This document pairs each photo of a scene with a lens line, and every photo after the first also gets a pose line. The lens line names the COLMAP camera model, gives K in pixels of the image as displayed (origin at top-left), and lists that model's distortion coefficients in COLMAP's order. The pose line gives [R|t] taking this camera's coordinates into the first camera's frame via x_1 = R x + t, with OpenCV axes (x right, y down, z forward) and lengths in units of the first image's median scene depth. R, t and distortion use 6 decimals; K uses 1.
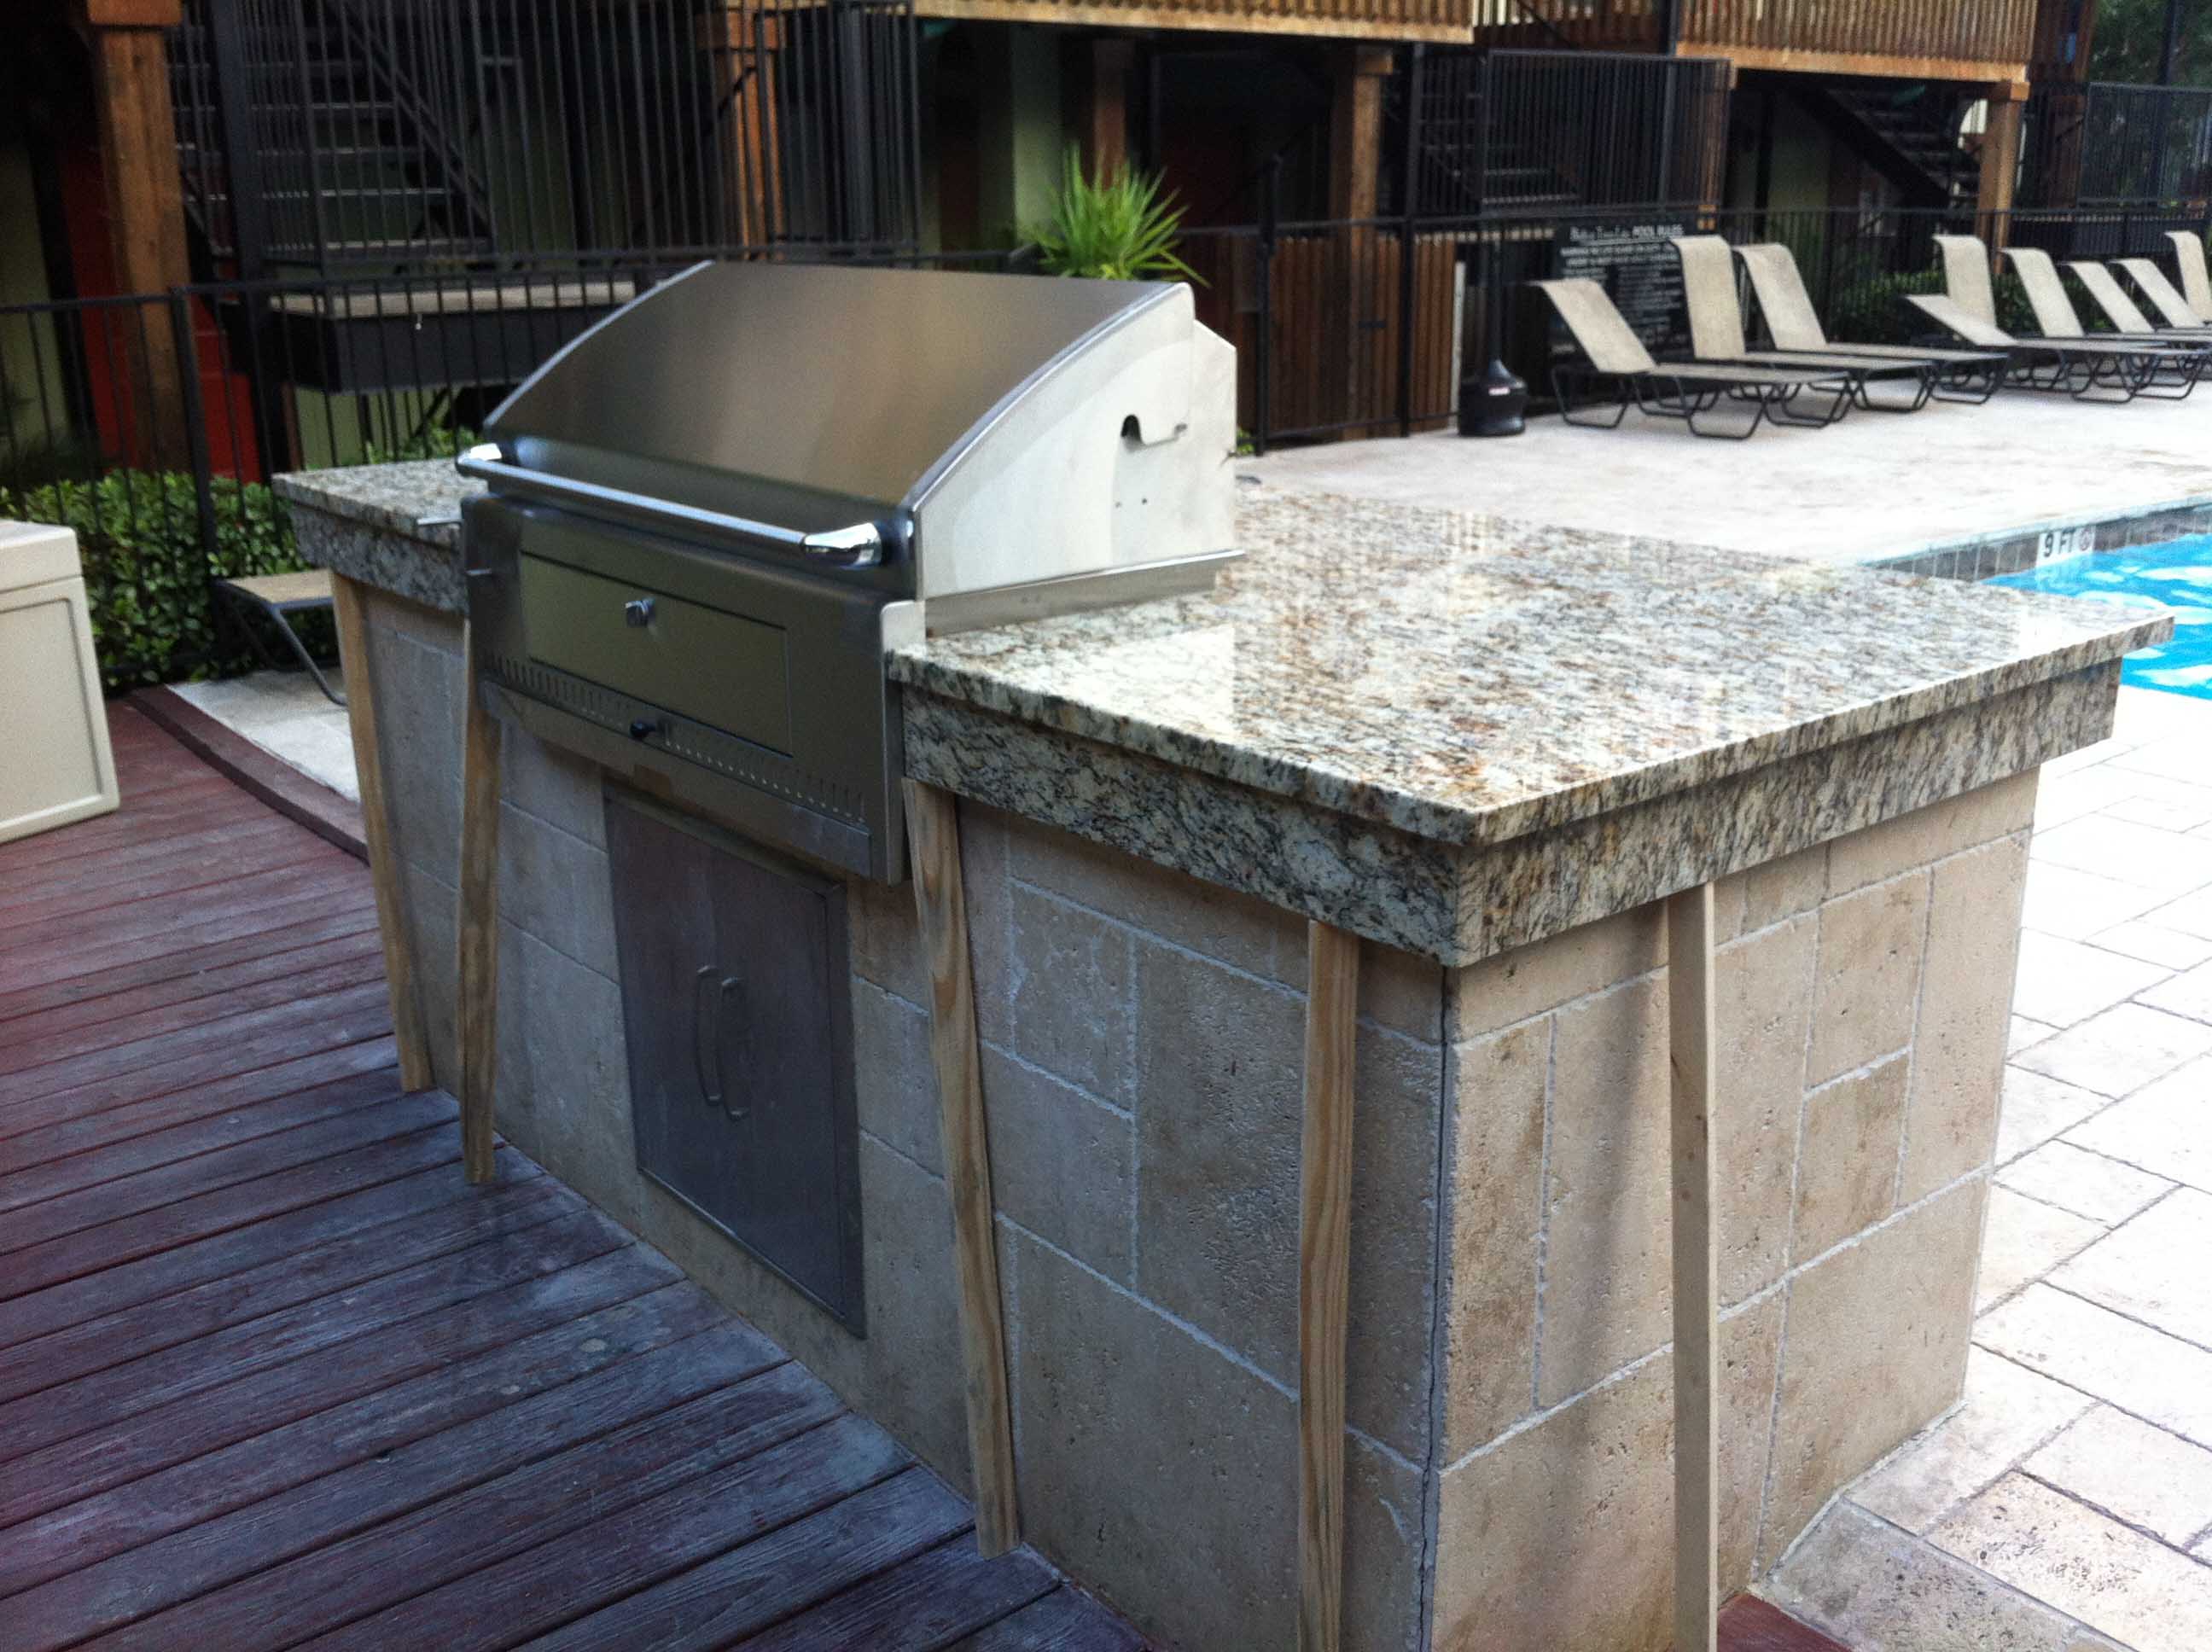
lens RADIAL K [[2158.6, 0, 1119.8], [0, 2158.6, 818.4], [0, 0, 1]] dist [-0.008599, 0.000000]
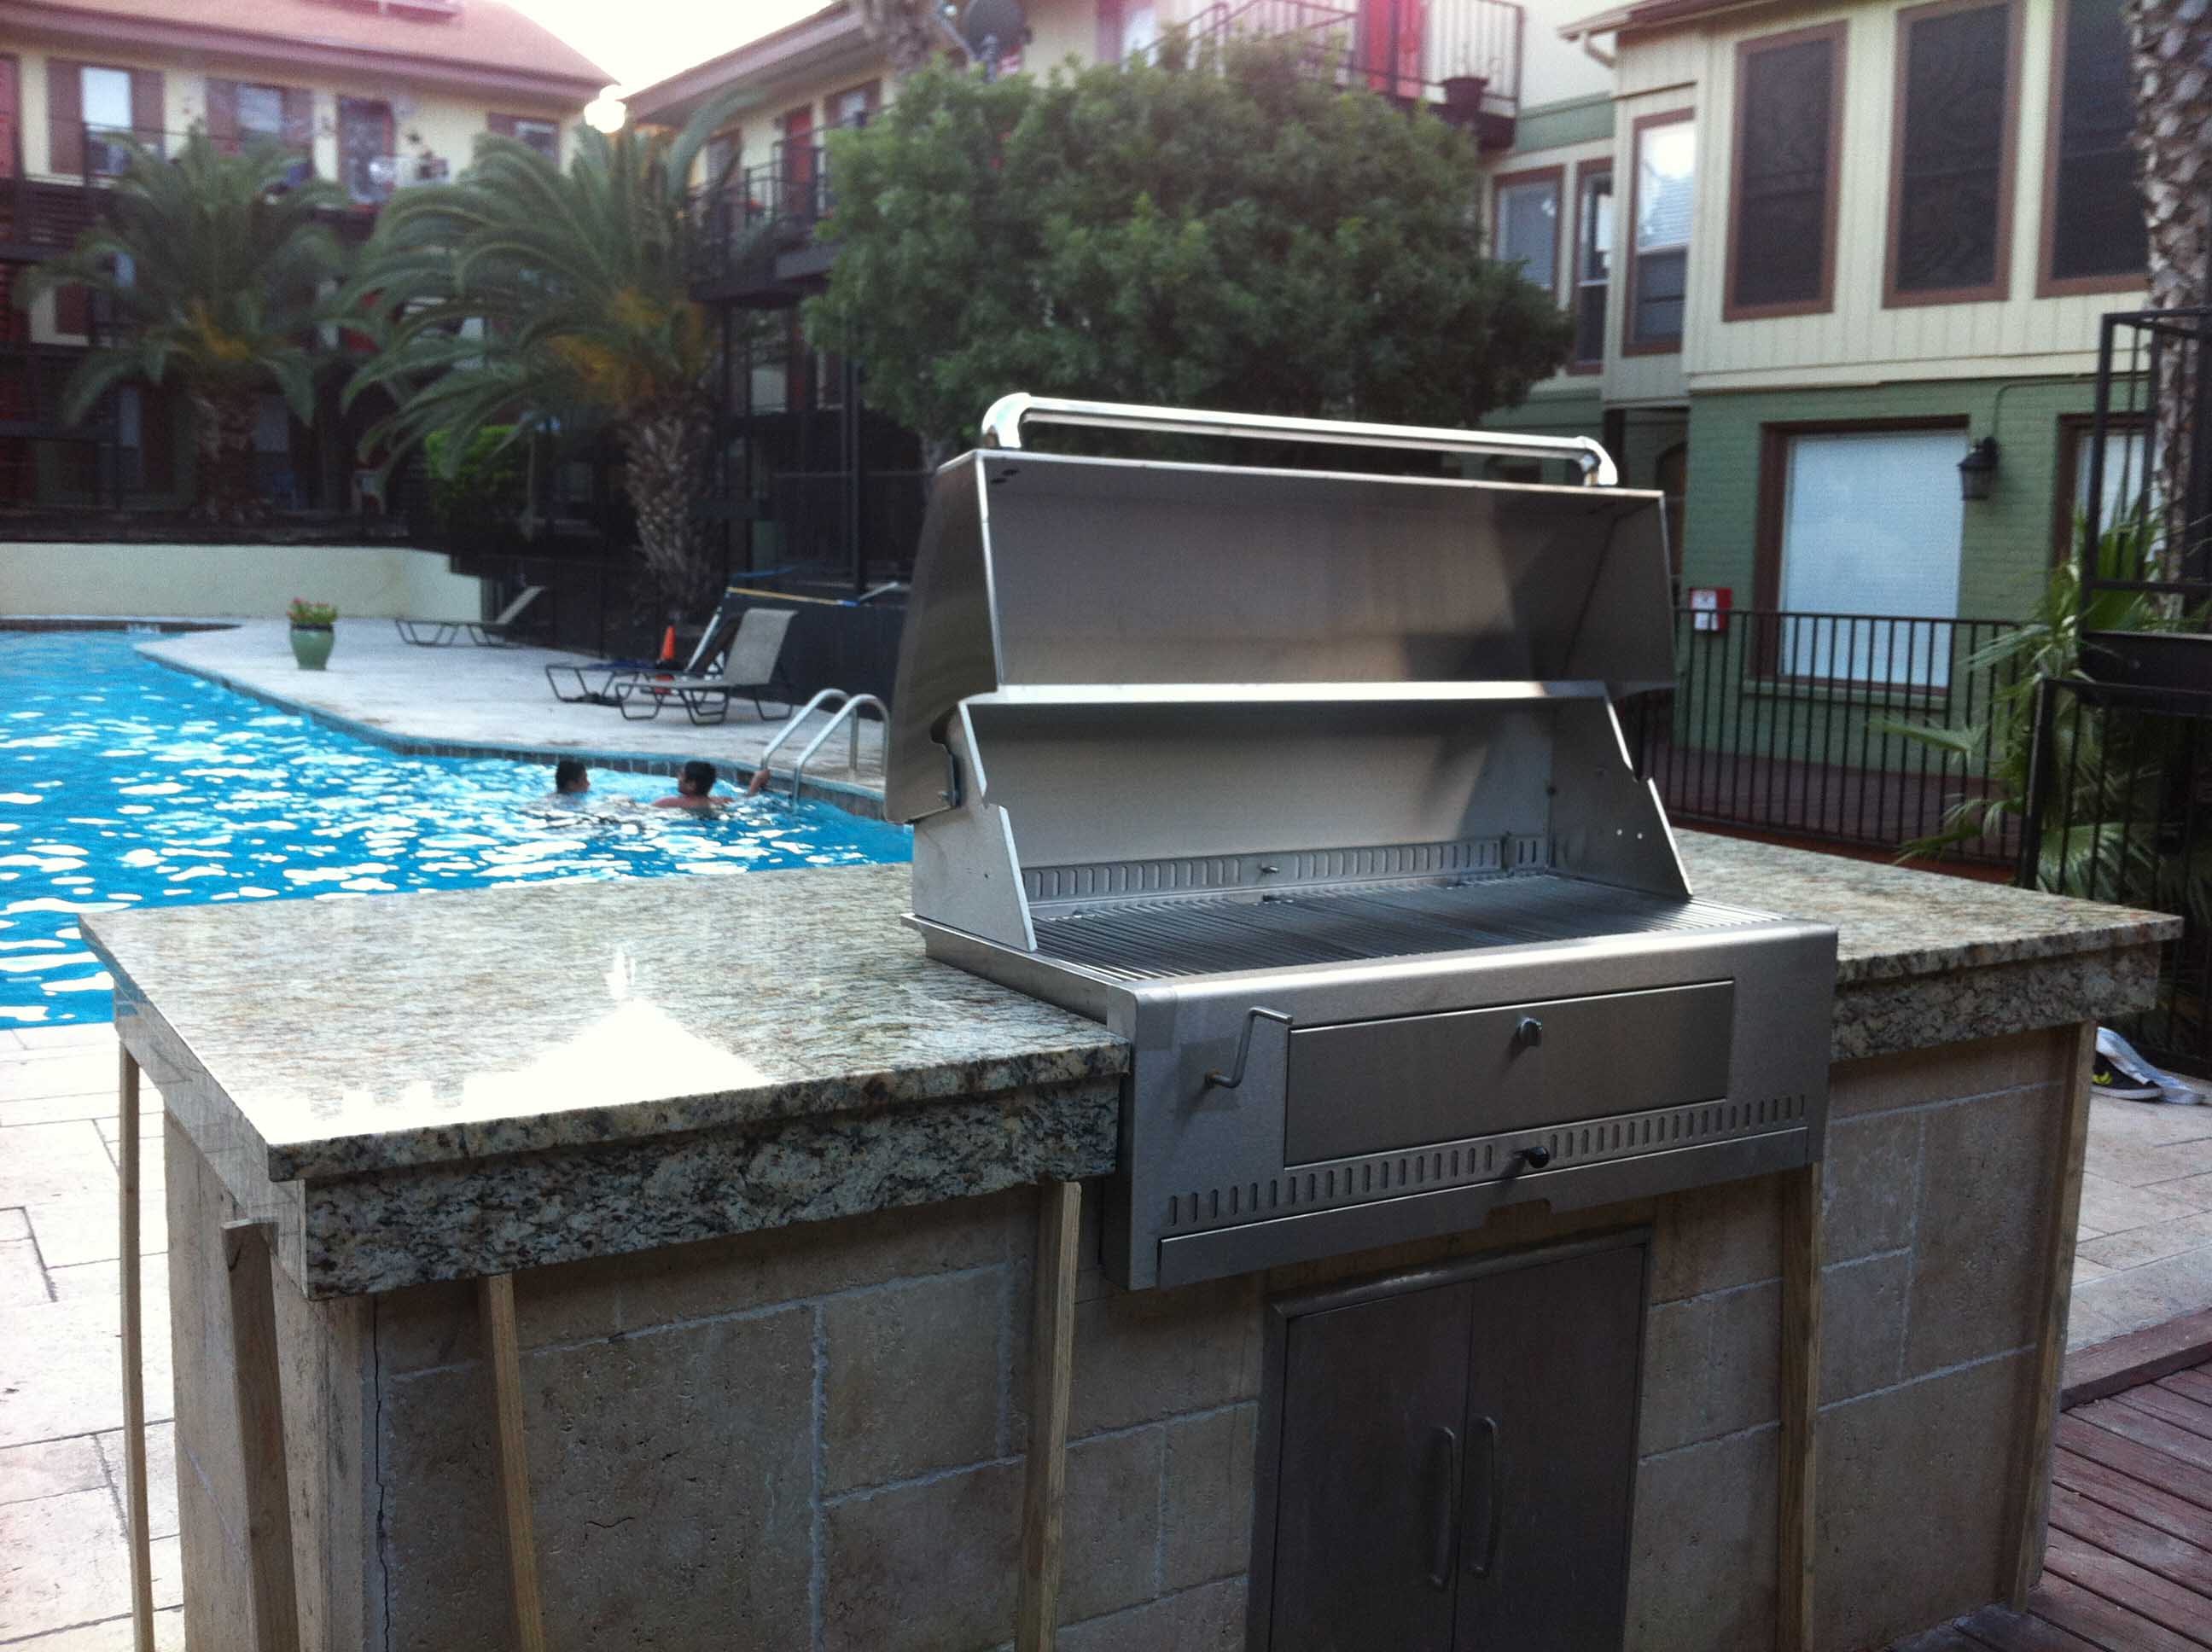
lens RADIAL K [[2158.6, 0, 1095.2], [0, 2158.6, 844.7], [0, 0, 1]] dist [-0.008599, 0.000000]
pose [[0.094753, -0.119075, 0.988354, -1.521152], [0.247609, 0.964439, 0.092456, -0.405286], [-0.964216, 0.235965, 0.120868, 1.417375]]
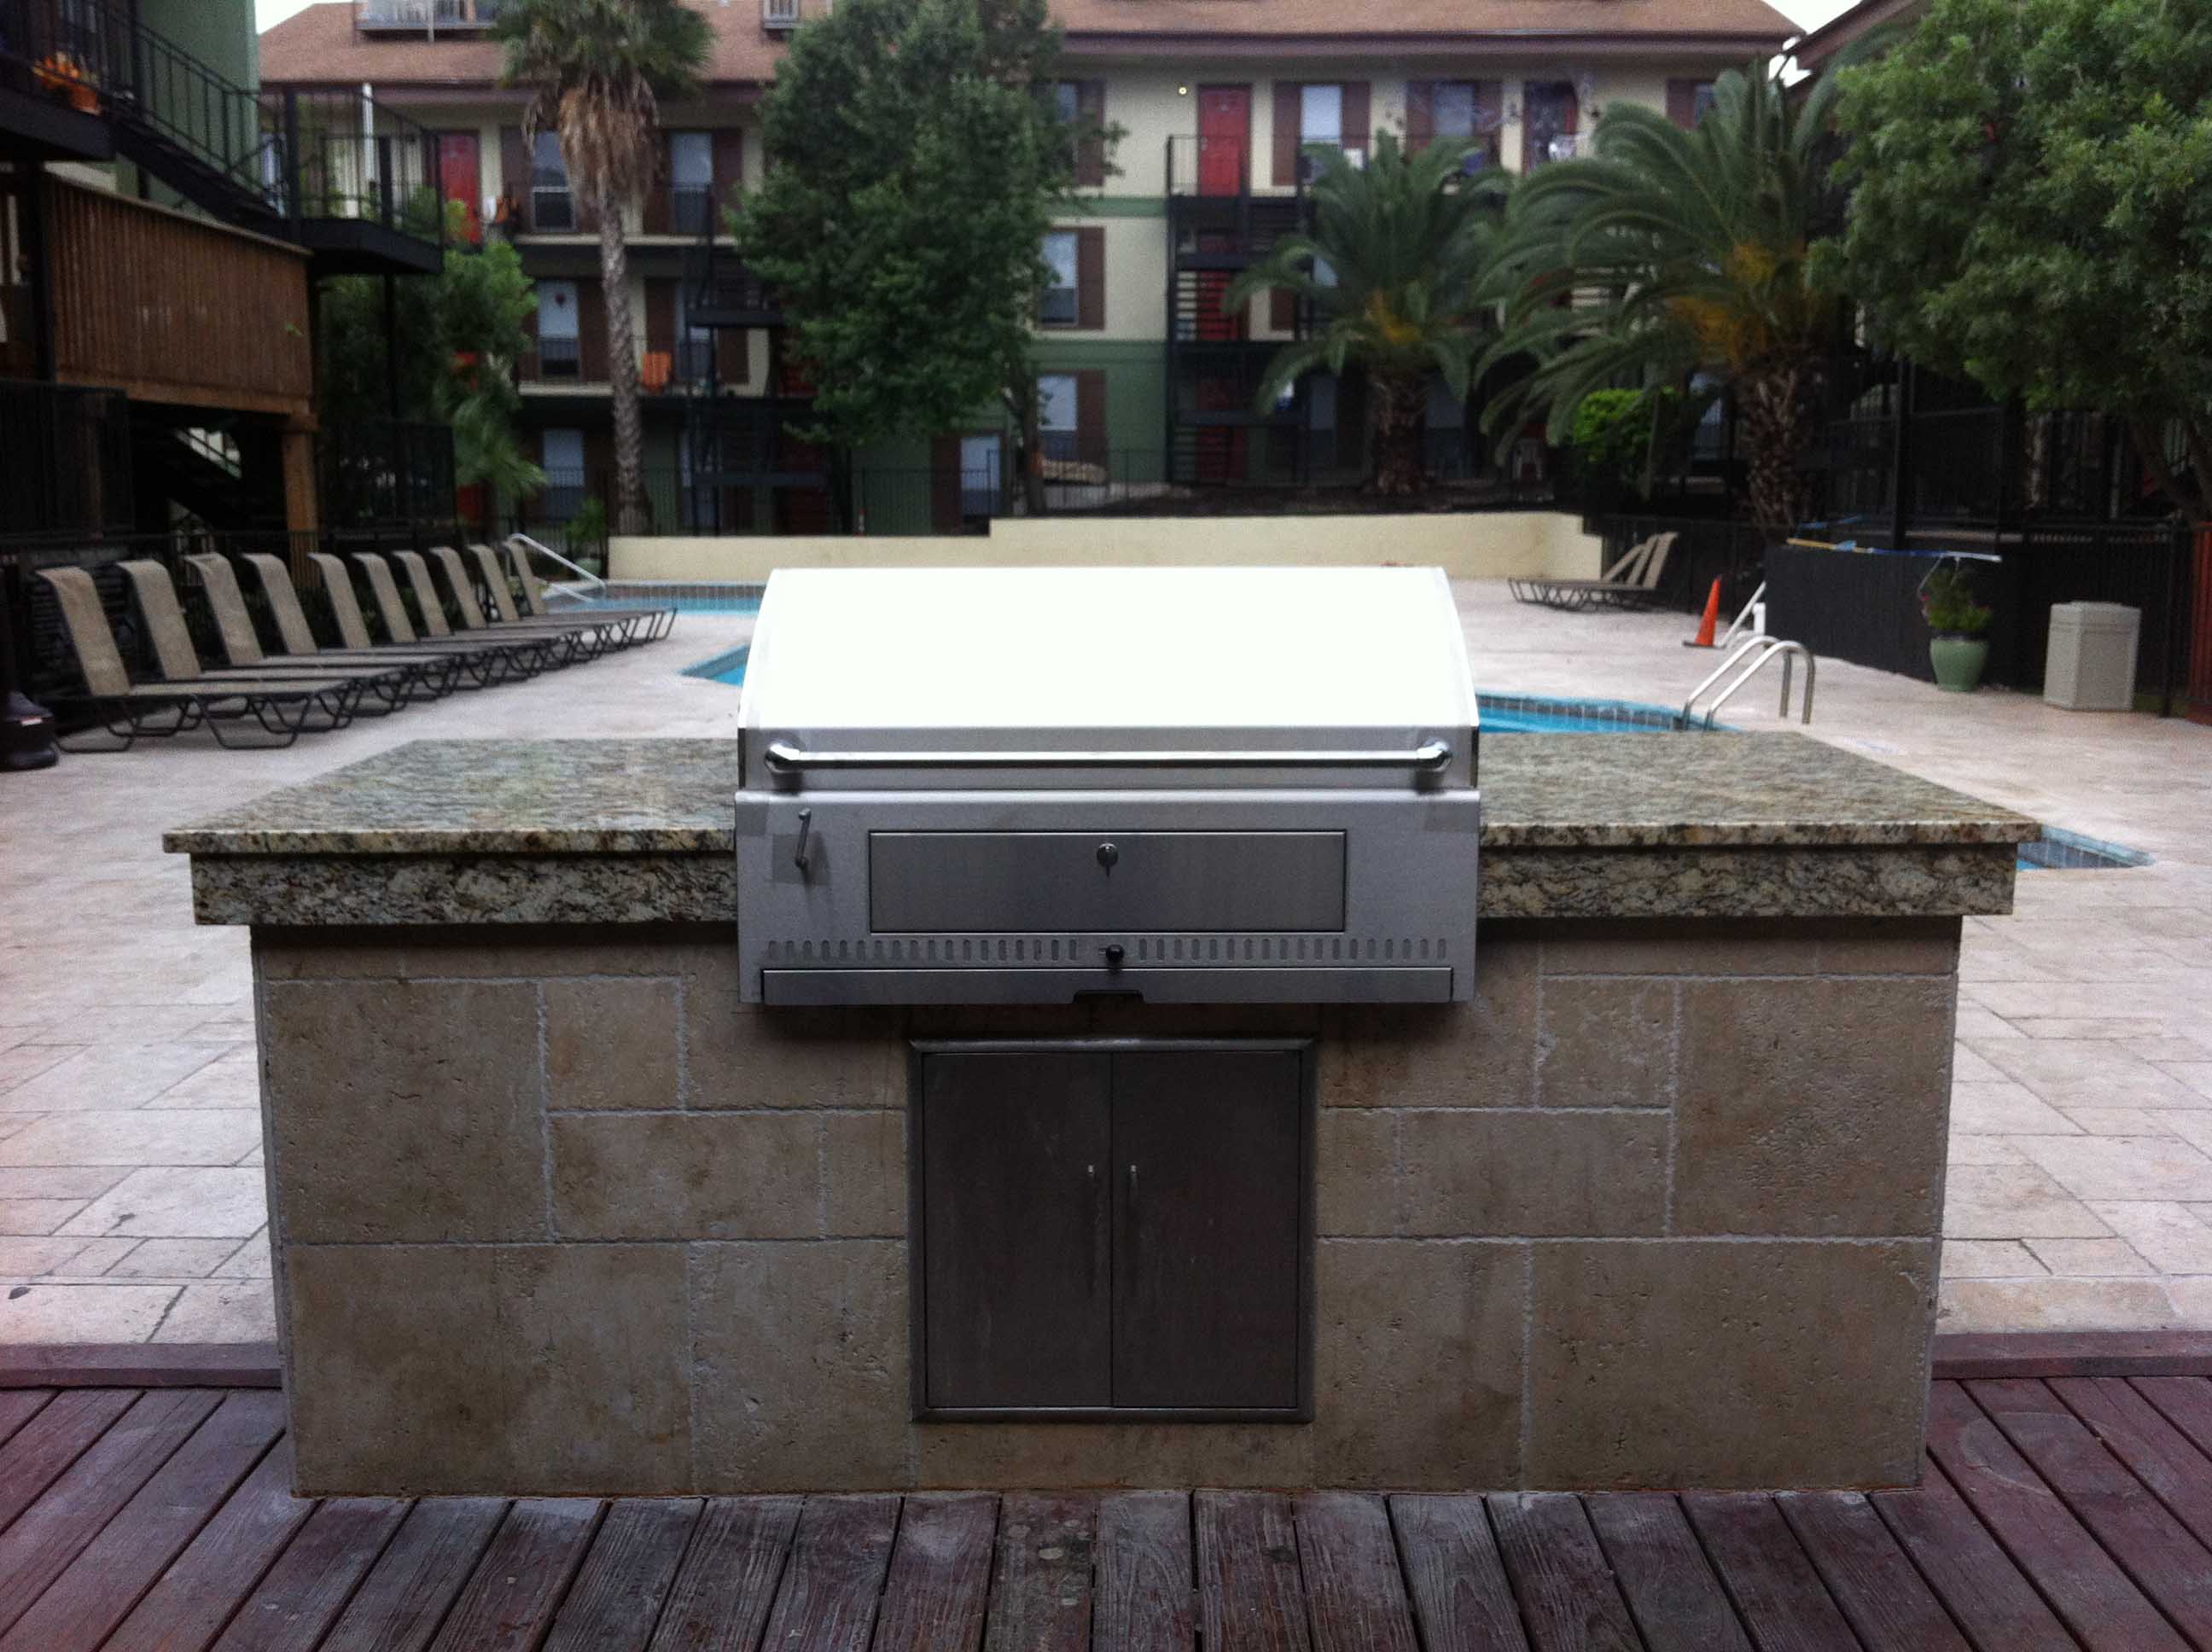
lens RADIAL K [[2158.6, 0, 1071.9], [0, 2158.6, 848.2], [0, 0, 1]] dist [-0.008599, 0.000000]
pose [[0.625526, -0.117448, 0.771313, -1.520023], [0.218208, 0.975488, -0.028426, -0.093322], [-0.749068, 0.186088, 0.635821, 0.374061]]
